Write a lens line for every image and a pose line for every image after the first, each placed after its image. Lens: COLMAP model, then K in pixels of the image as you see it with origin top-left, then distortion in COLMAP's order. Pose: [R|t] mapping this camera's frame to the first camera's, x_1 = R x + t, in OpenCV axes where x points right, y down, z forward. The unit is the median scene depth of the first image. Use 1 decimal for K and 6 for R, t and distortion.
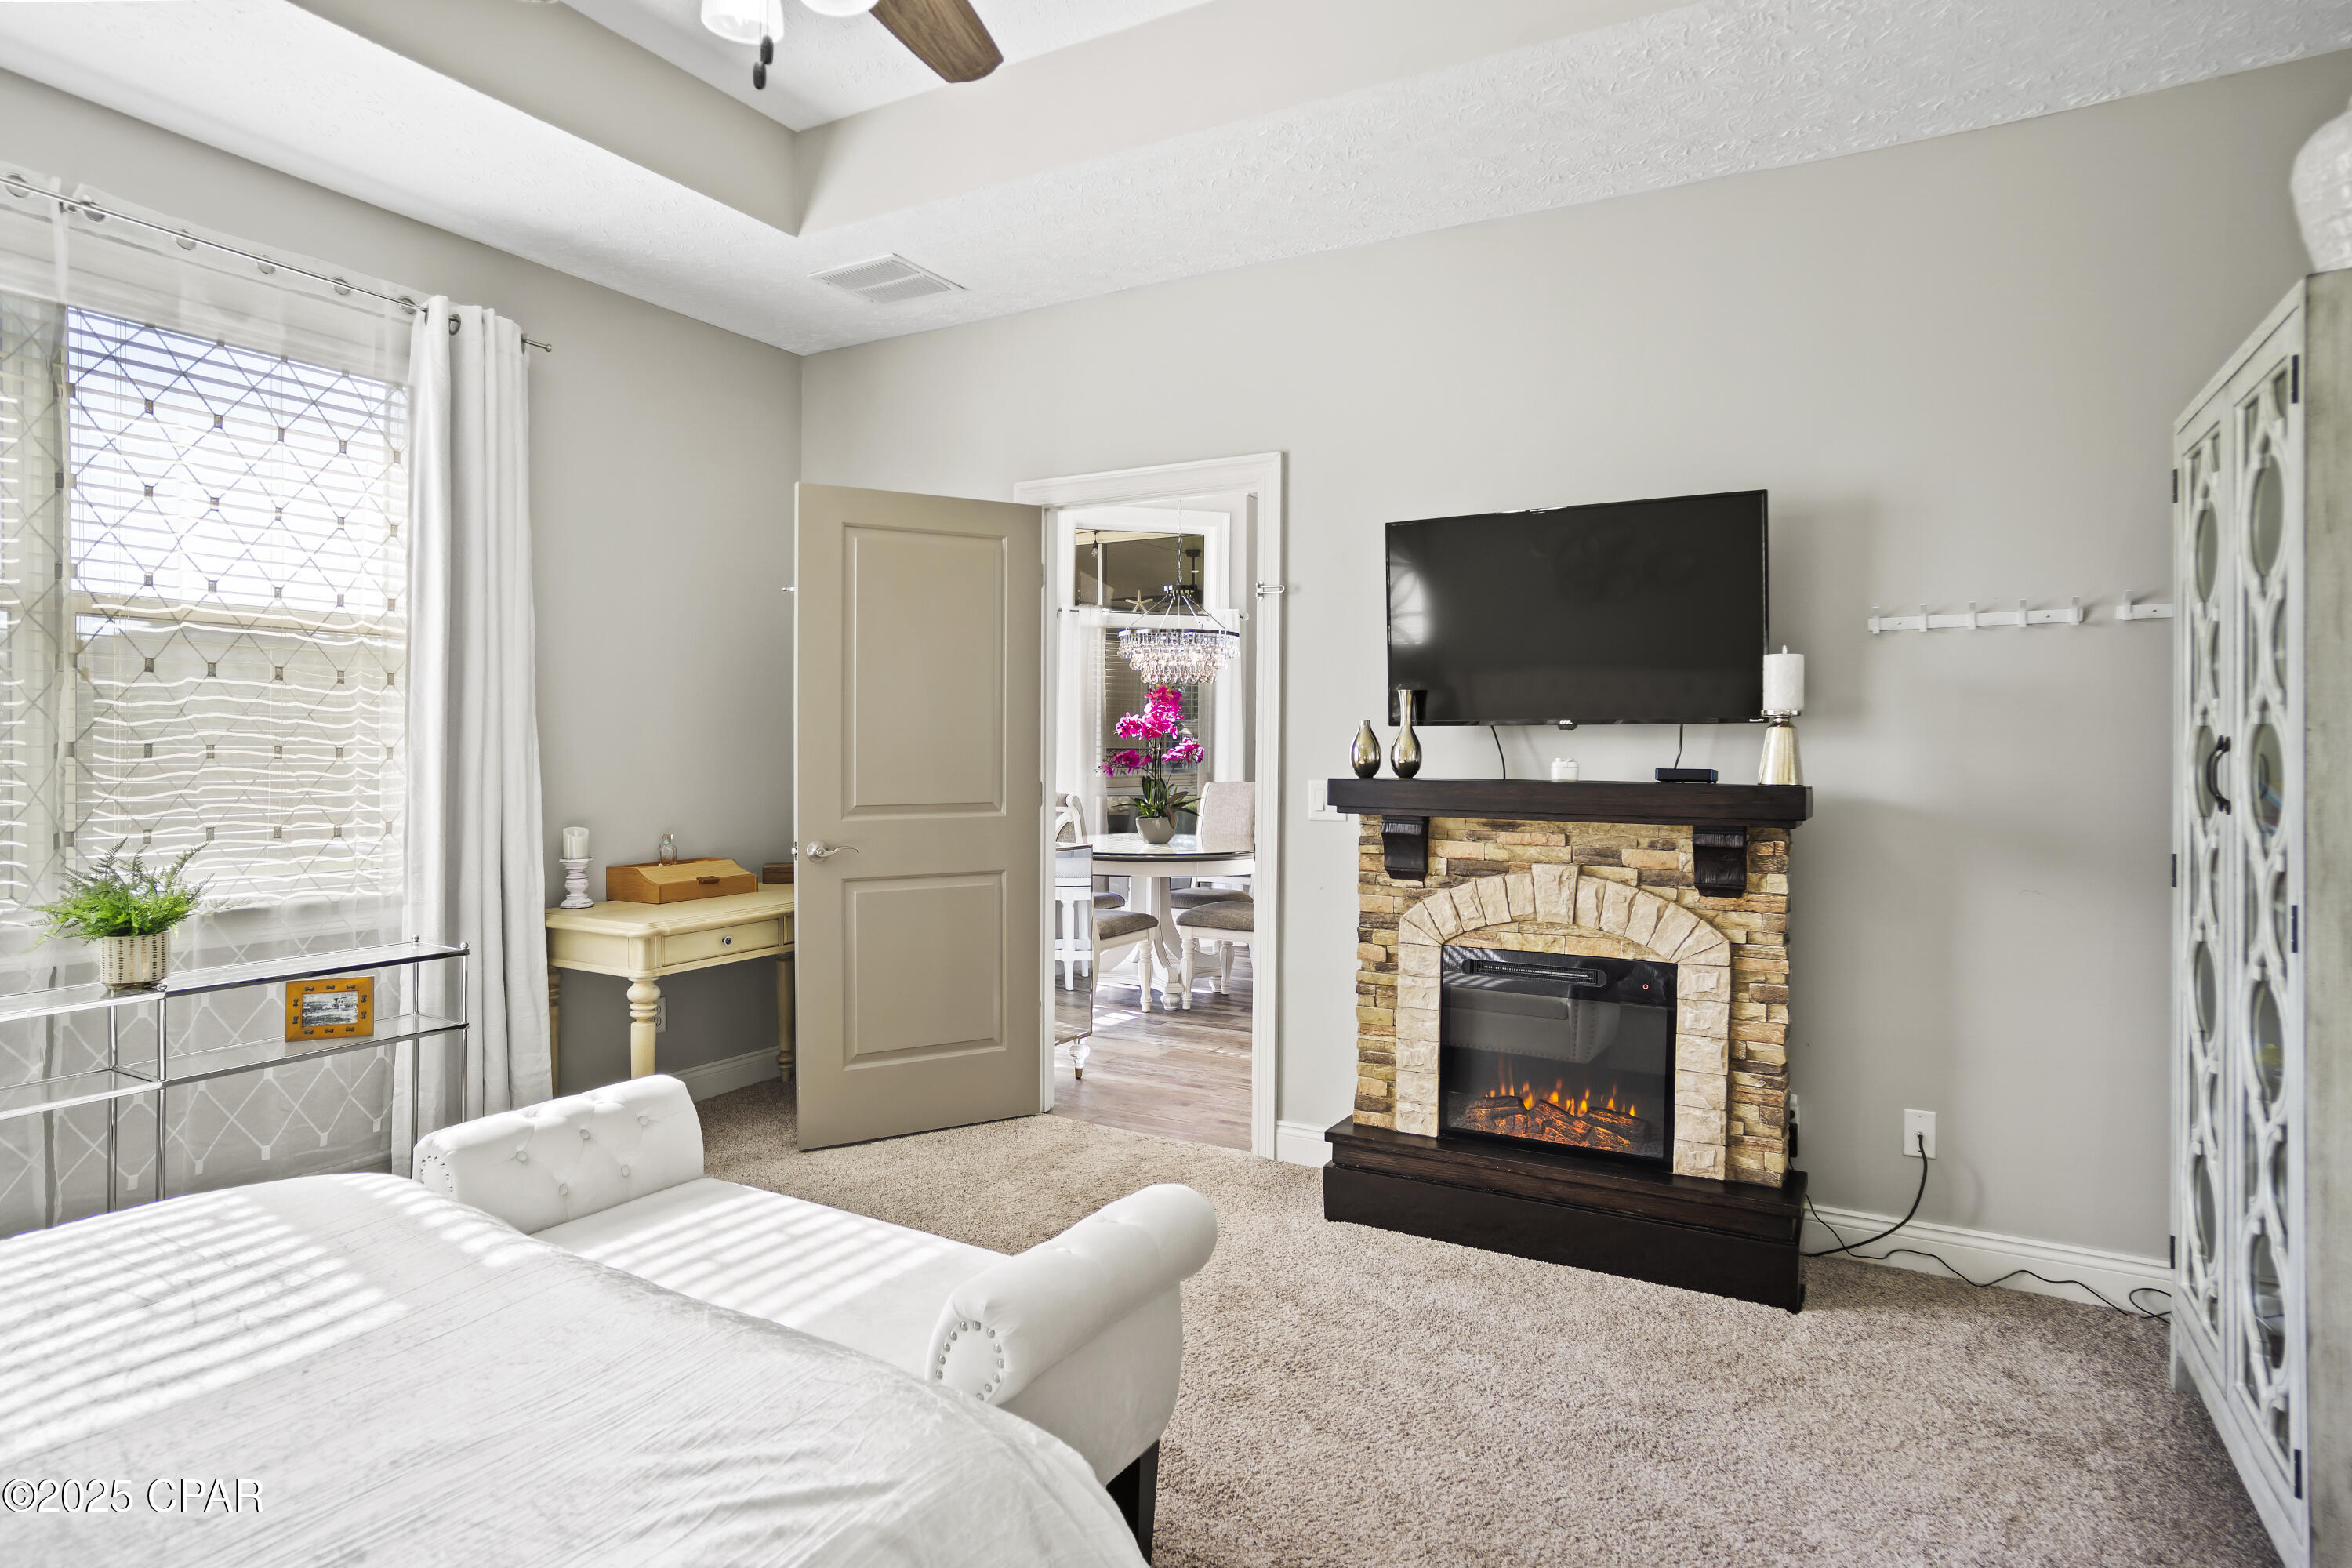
lens RADIAL K [[1271.7, 0, 1173.2], [0, 1271.7, 748.8], [0, 0, 1]] dist [-0.061041, 0.036127]
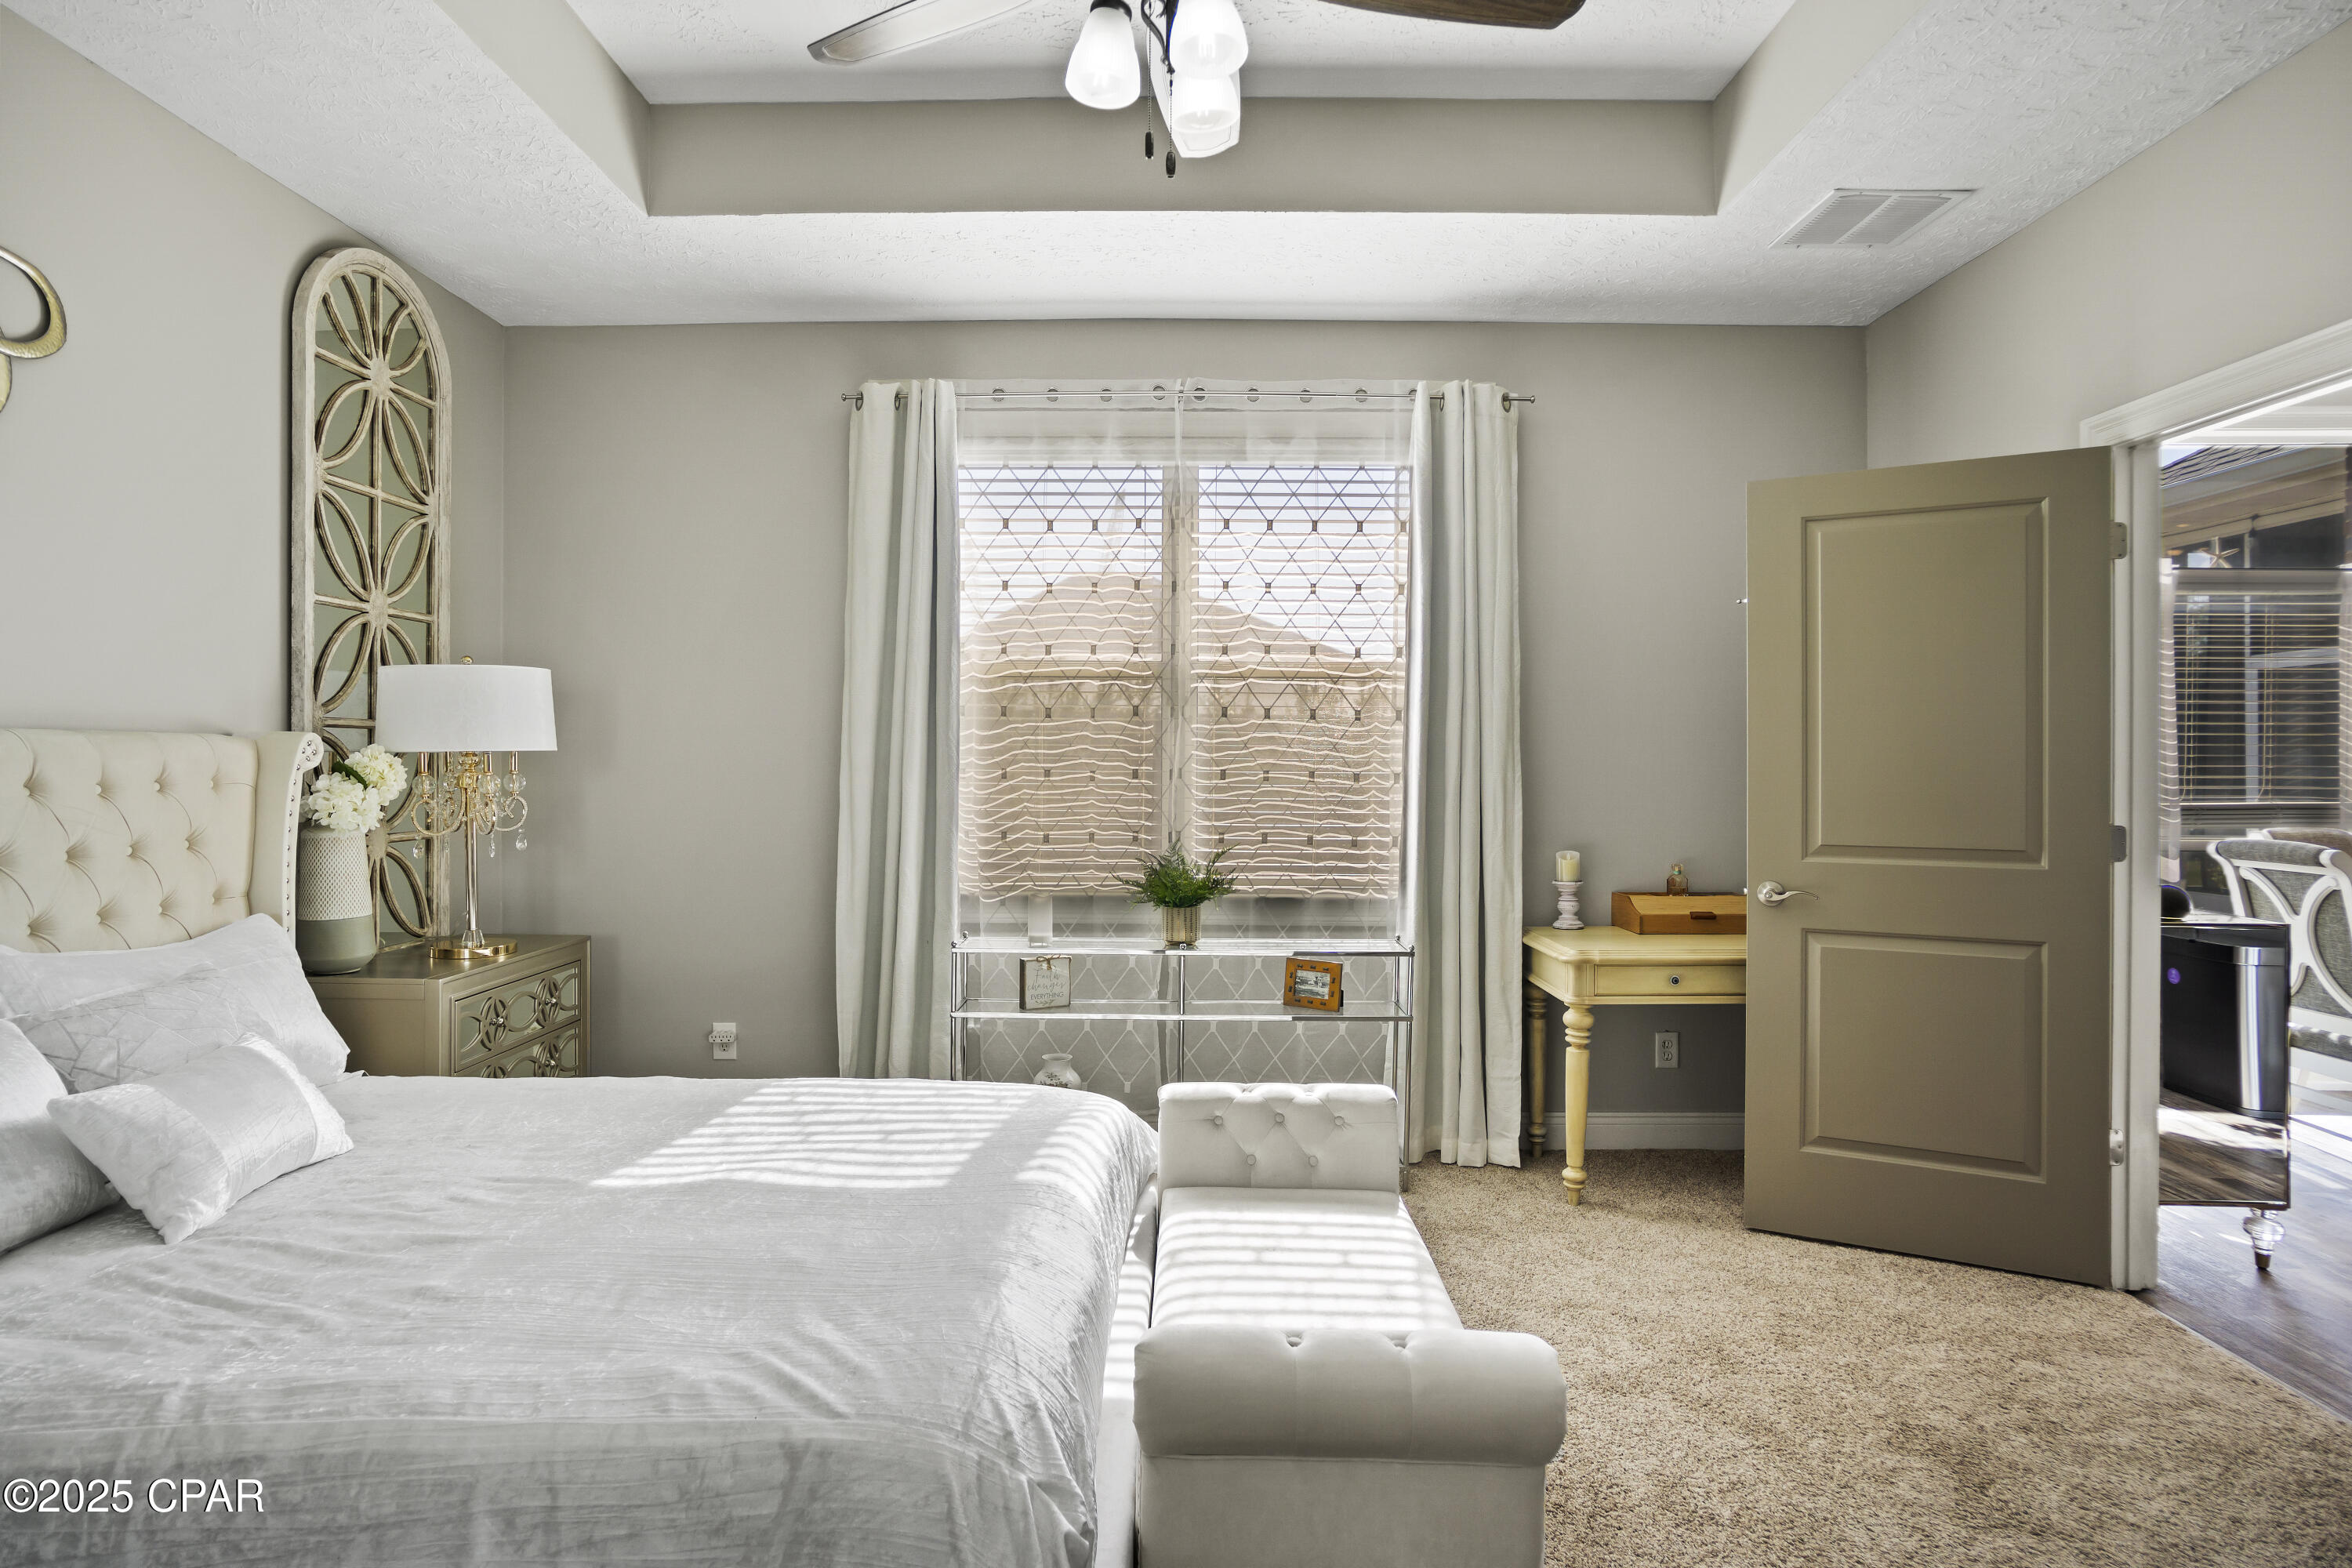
lens RADIAL K [[1271.7, 0, 1173.2], [0, 1271.7, 748.8], [0, 0, 1]] dist [-0.061041, 0.036127]
pose [[0.482692, -0.009737, -0.875736, 0.320835], [-0.005619, 0.999883, -0.014215, -0.006065], [0.875772, 0.011782, 0.482580, 0.236970]]
